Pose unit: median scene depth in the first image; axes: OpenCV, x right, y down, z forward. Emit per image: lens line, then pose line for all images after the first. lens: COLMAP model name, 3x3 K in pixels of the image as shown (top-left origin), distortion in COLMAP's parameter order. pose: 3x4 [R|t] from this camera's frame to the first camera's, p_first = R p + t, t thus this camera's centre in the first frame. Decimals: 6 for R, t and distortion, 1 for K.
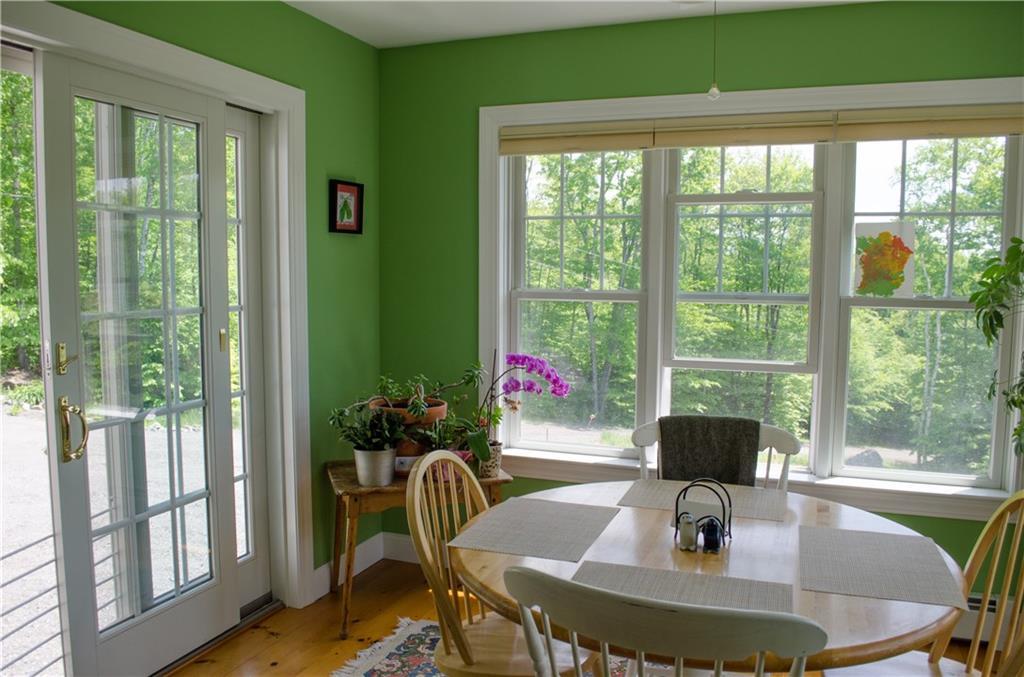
lens RADIAL K [[842.2, 0, 512.0], [0, 842.2, 338.5], [0, 0, 1]] dist [-0.046362, 0.001142]
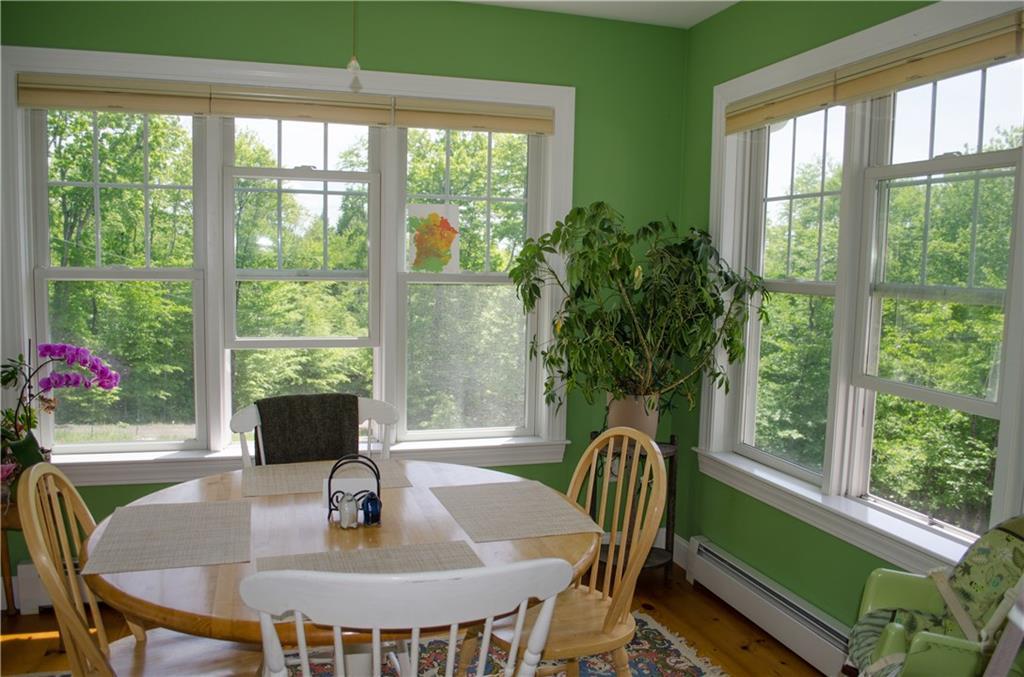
lens RADIAL K [[842.2, 0, 512.0], [0, 842.2, 338.5], [0, 0, 1]] dist [-0.046362, 0.001142]
pose [[0.802095, -0.050607, 0.595048, -0.117999], [0.036618, 0.998696, 0.035578, 0.000341], [-0.596073, -0.006747, 0.802902, 0.050314]]
